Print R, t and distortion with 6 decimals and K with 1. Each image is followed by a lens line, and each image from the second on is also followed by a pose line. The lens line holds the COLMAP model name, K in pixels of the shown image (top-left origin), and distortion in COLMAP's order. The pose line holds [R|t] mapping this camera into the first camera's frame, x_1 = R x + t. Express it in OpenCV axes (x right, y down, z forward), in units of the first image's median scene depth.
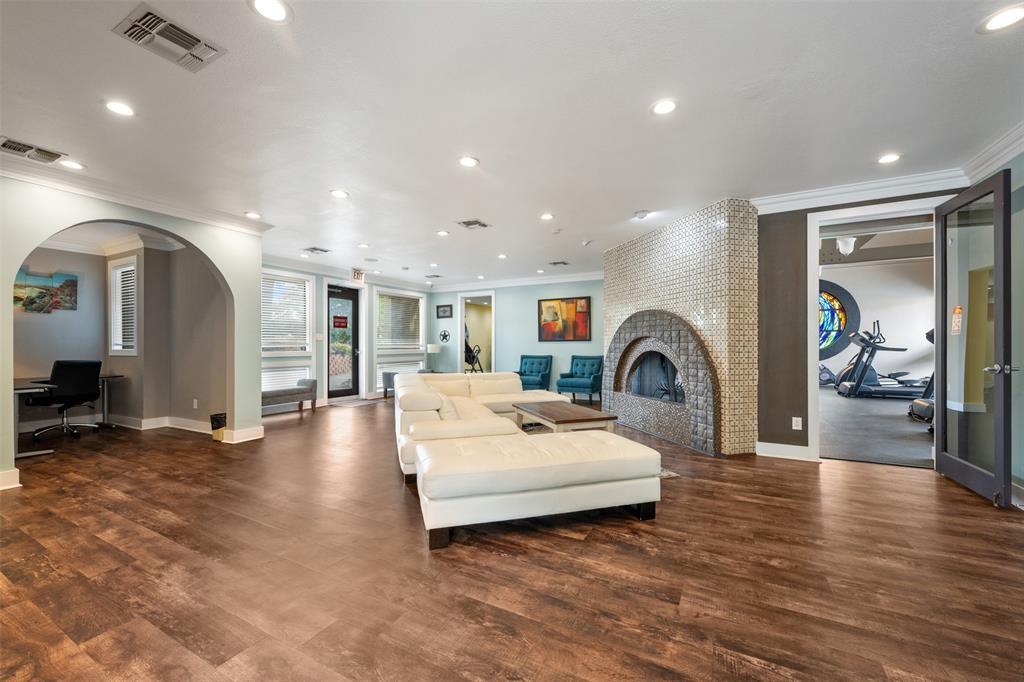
lens RADIAL K [[406.8, 0, 509.1], [0, 406.8, 340.5], [0, 0, 1]] dist [0.000675, -0.000954]
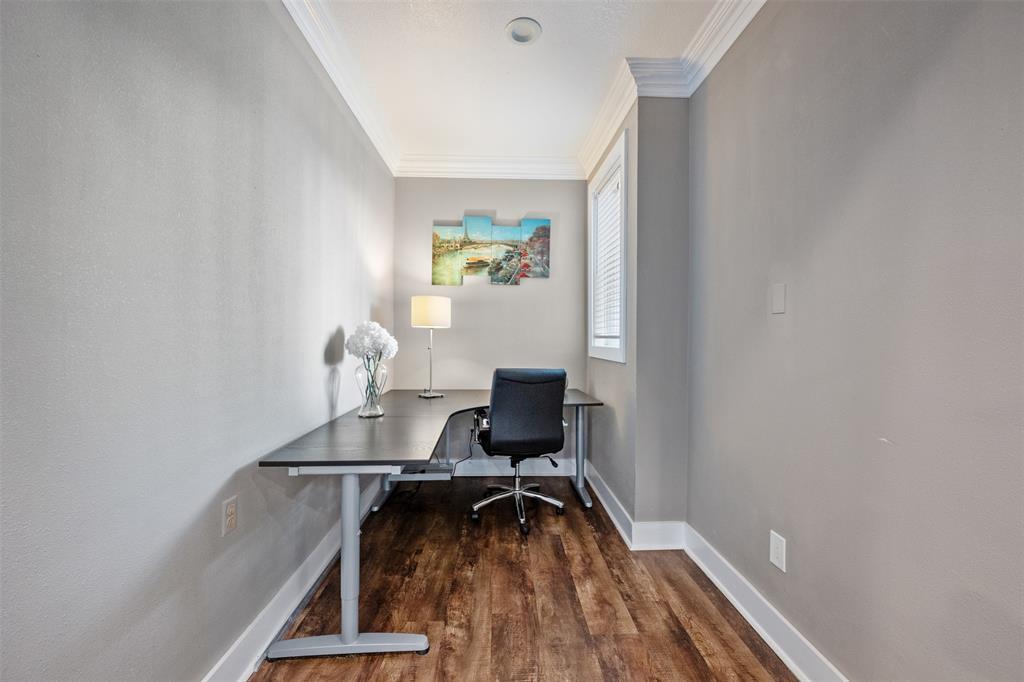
lens RADIAL K [[406.8, 0, 513.2], [0, 406.8, 336.5], [0, 0, 1]] dist [0.000675, -0.000954]
pose [[0.502757, 0.000515, -0.864428, -0.605036], [0.002264, 0.999996, 0.001912, 0.009146], [0.864425, -0.002919, 0.502754, 0.685028]]
